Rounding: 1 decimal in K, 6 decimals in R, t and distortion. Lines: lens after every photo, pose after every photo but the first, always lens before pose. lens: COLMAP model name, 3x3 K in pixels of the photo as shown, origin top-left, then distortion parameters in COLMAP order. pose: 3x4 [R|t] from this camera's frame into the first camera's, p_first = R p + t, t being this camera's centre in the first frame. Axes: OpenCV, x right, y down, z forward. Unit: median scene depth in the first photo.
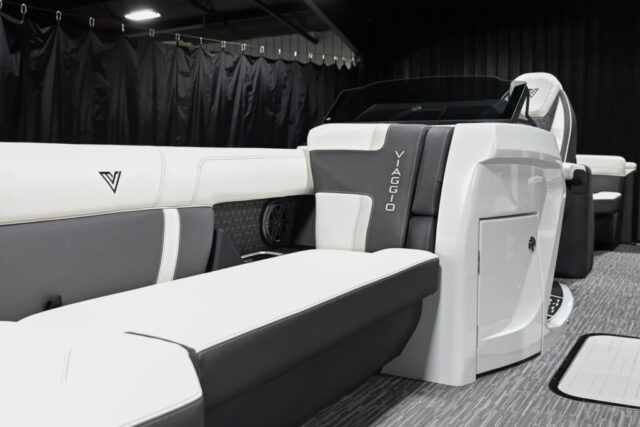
lens RADIAL K [[681.8, 0, 320.0], [0, 681.8, 213.5], [0, 0, 1]] dist [-0.009658, -0.014425]
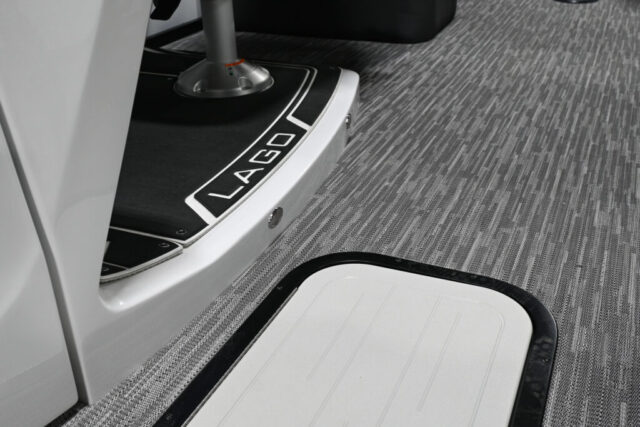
lens RADIAL K [[681.8, 0, 320.0], [0, 681.8, 213.5], [0, 0, 1]] dist [-0.009658, -0.014425]
pose [[0.995101, -0.066143, 0.073483, 0.465880], [0.032448, 0.920575, 0.389217, 0.014297], [-0.093390, -0.384925, 0.918211, 0.842455]]
